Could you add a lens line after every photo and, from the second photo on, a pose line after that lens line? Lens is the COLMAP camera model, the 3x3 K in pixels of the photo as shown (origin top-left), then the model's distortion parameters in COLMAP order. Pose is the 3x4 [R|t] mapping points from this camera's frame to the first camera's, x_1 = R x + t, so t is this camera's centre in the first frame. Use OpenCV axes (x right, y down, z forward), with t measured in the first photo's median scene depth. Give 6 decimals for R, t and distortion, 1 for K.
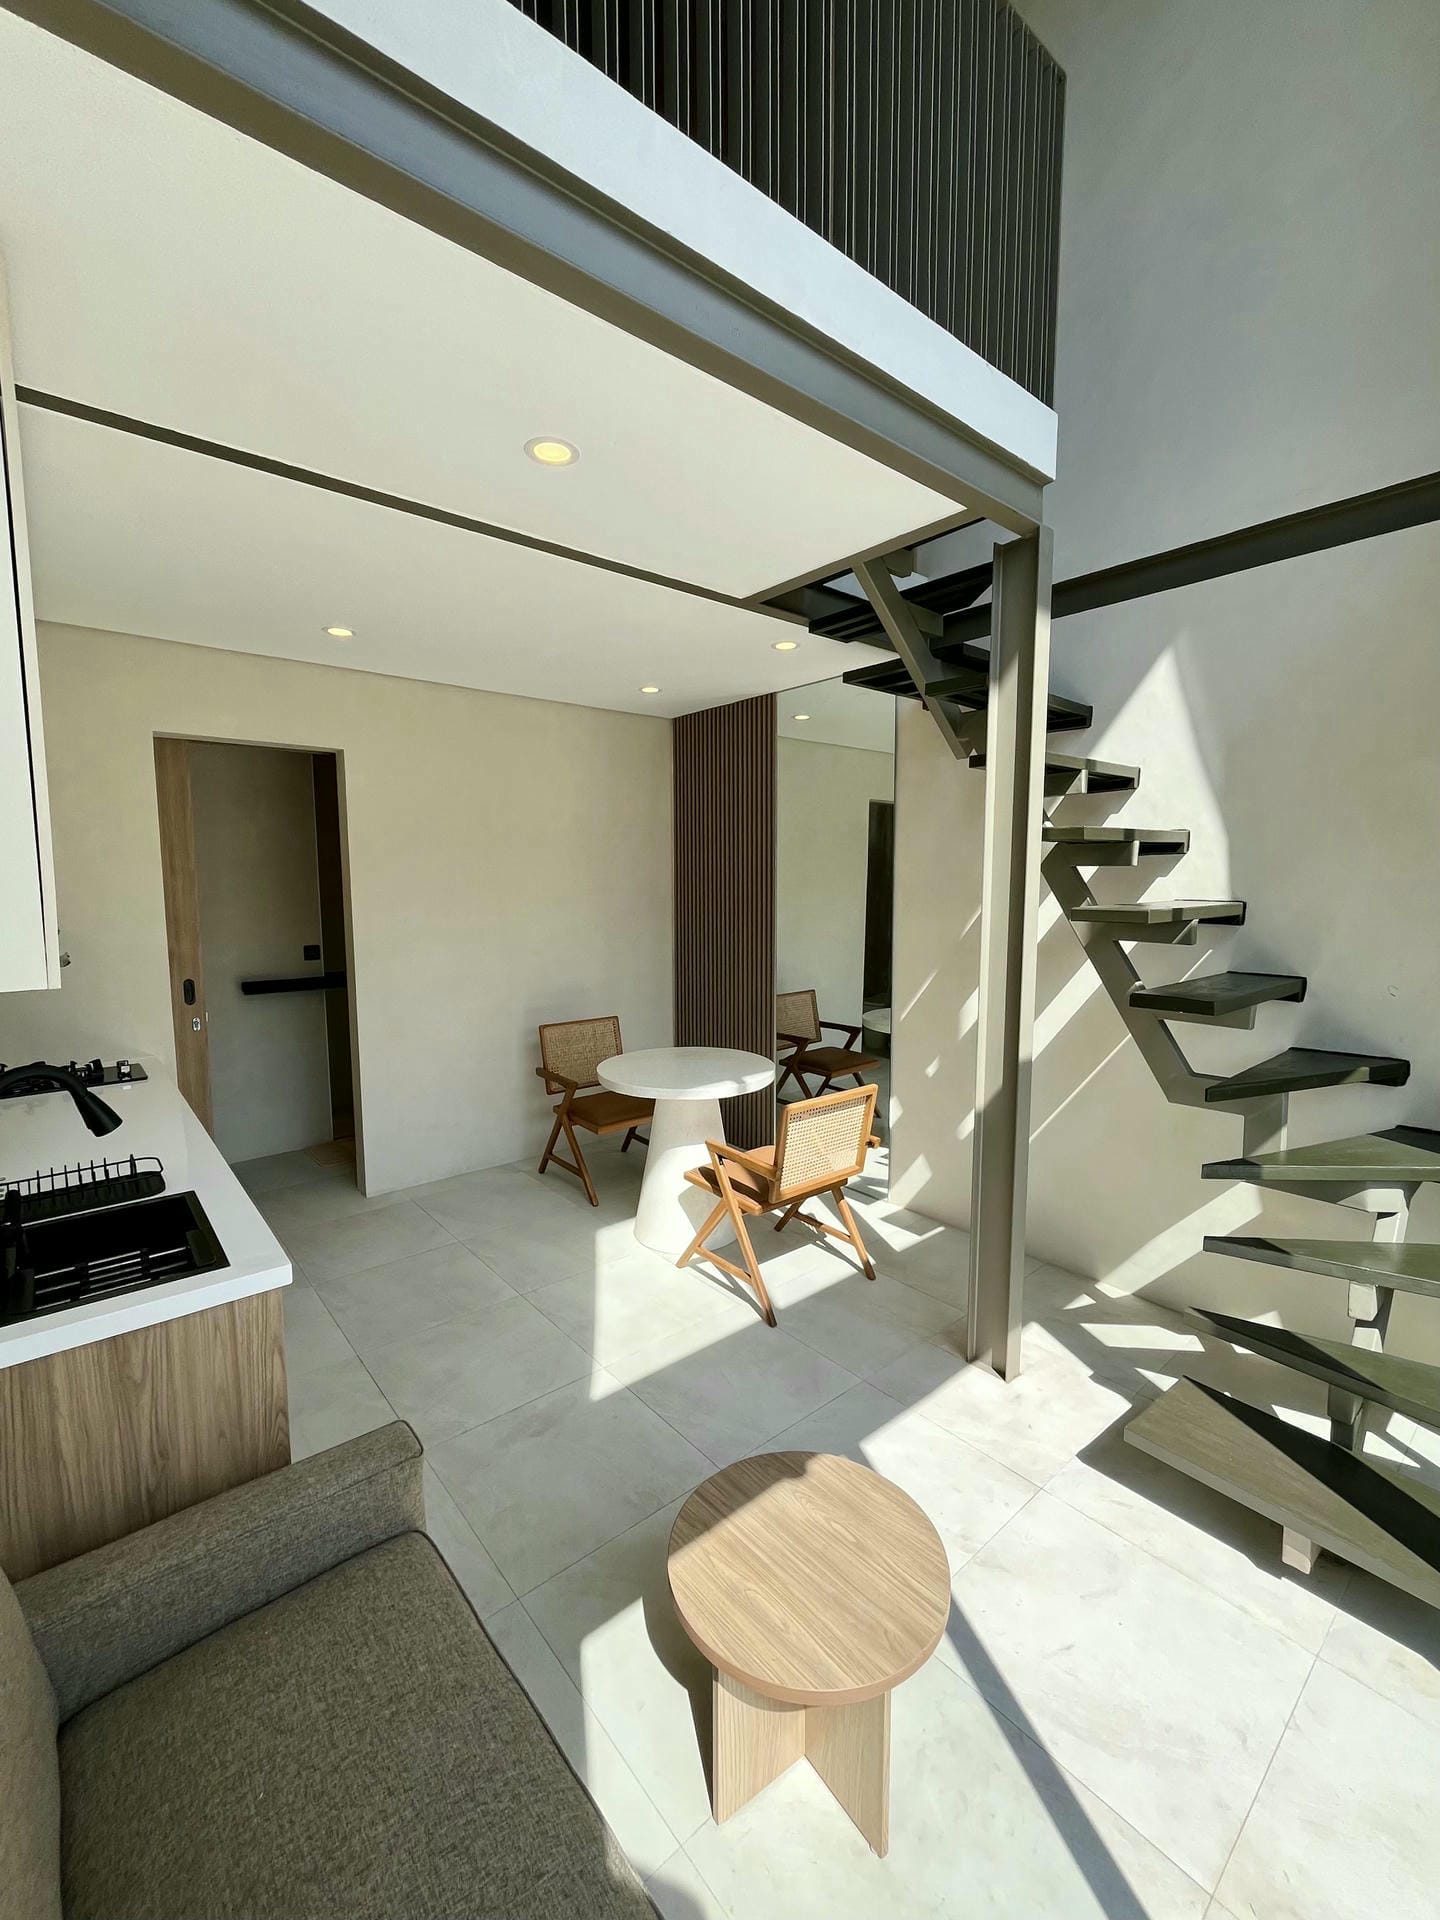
lens RADIAL K [[793.1, 0, 720.0], [0, 793.1, 960.0], [0, 0, 1]] dist [-0.001941, -0.000001]
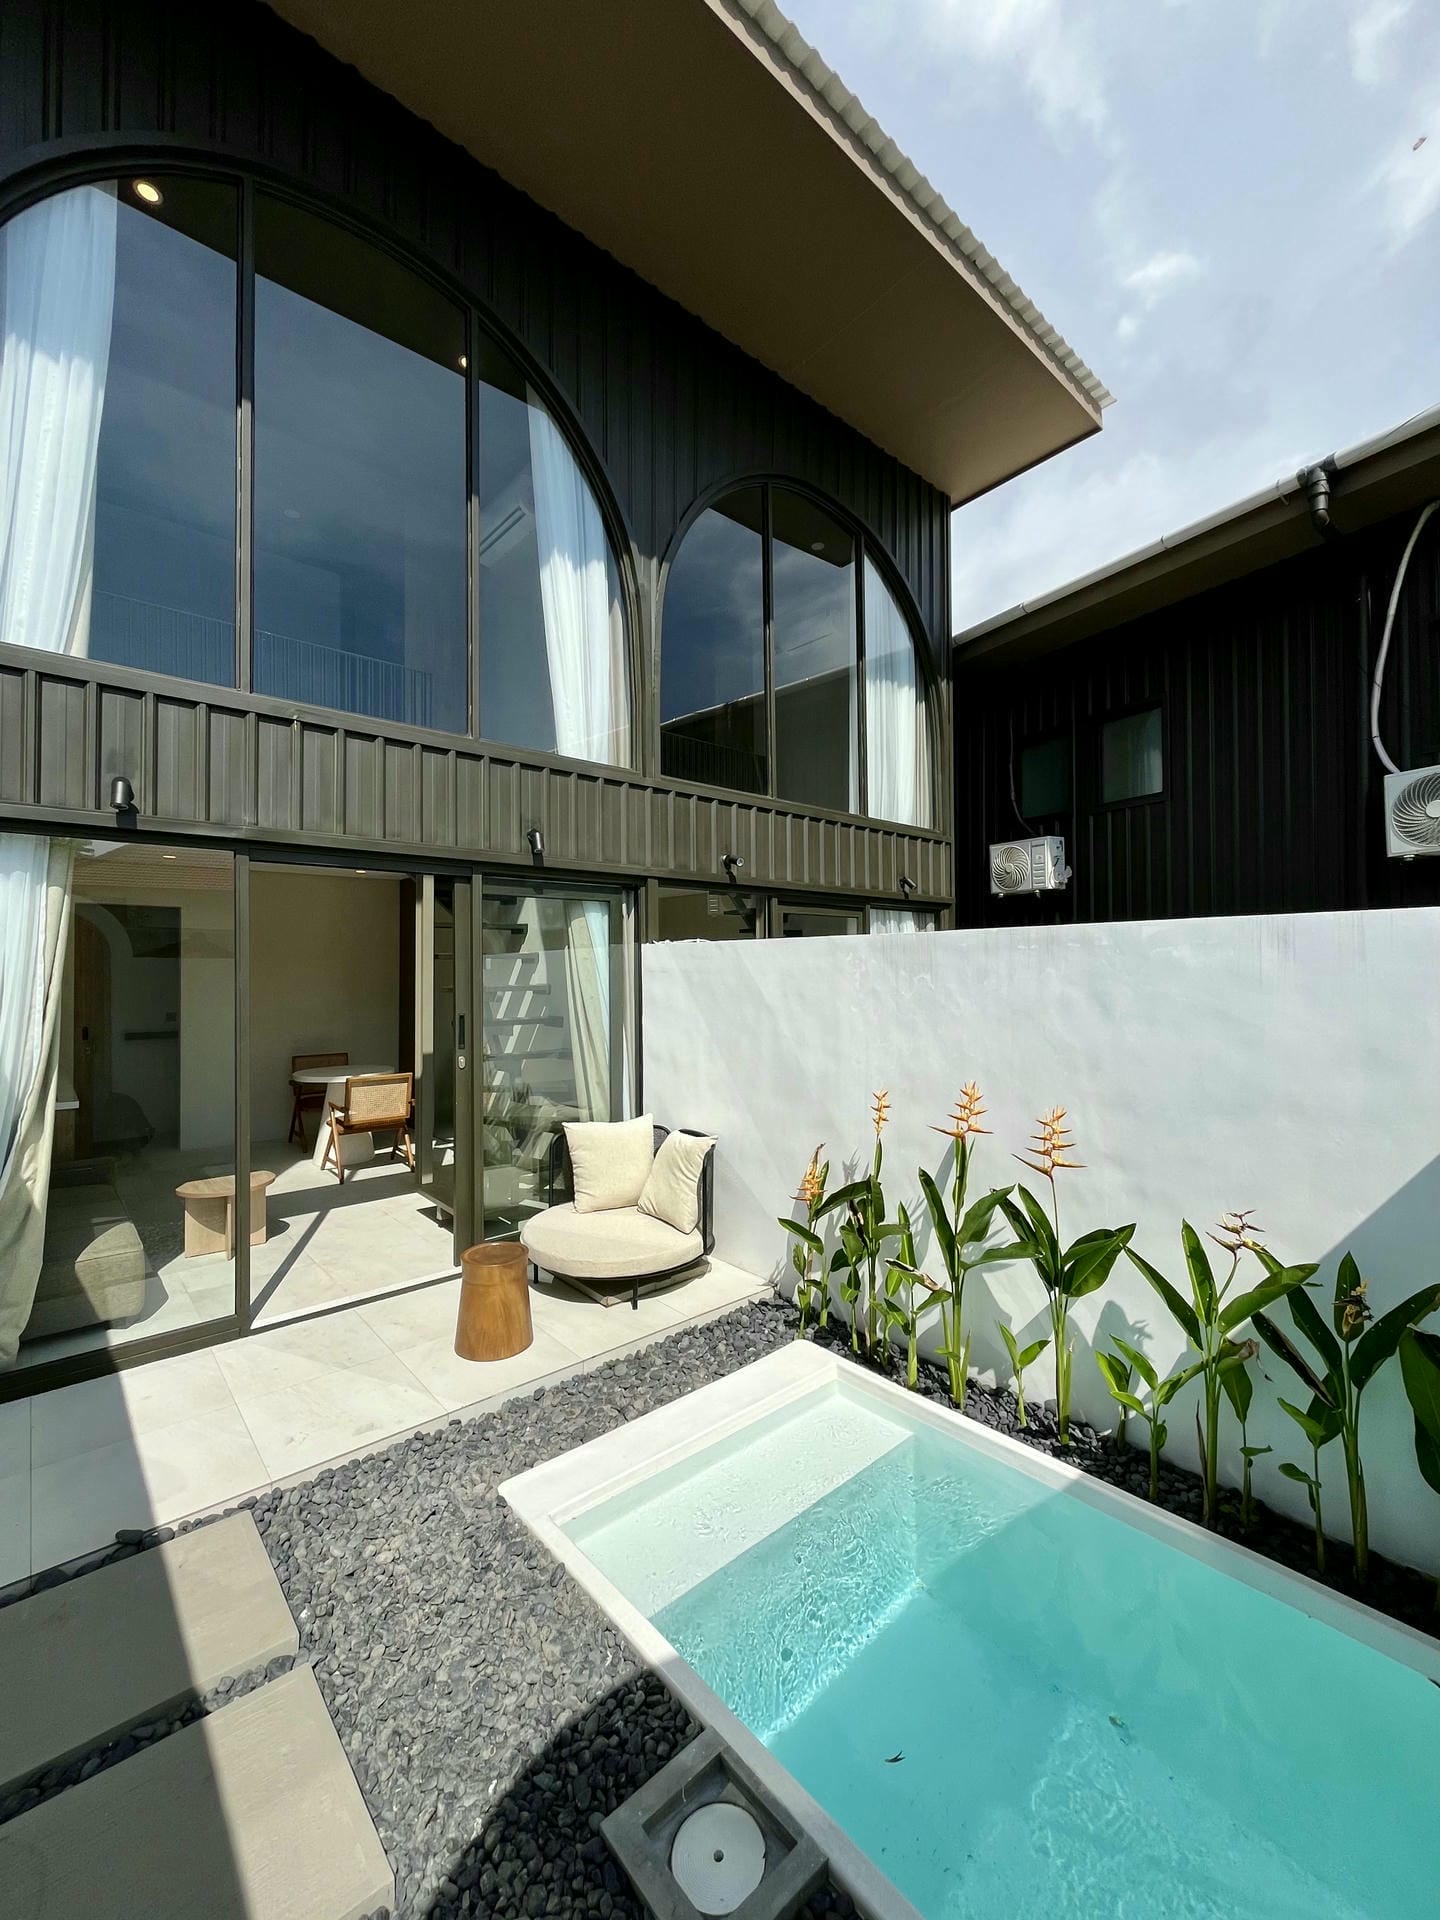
lens RADIAL K [[778.1, 0, 721.8], [0, 778.1, 960.1], [0, 0, 1]] dist [-0.002782, -0.000070]
pose [[0.999658, -0.000461, 0.026157, 1.181547], [0.003470, 0.993347, -0.115105, 0.123470], [-0.025930, 0.115156, 0.993009, -1.332597]]
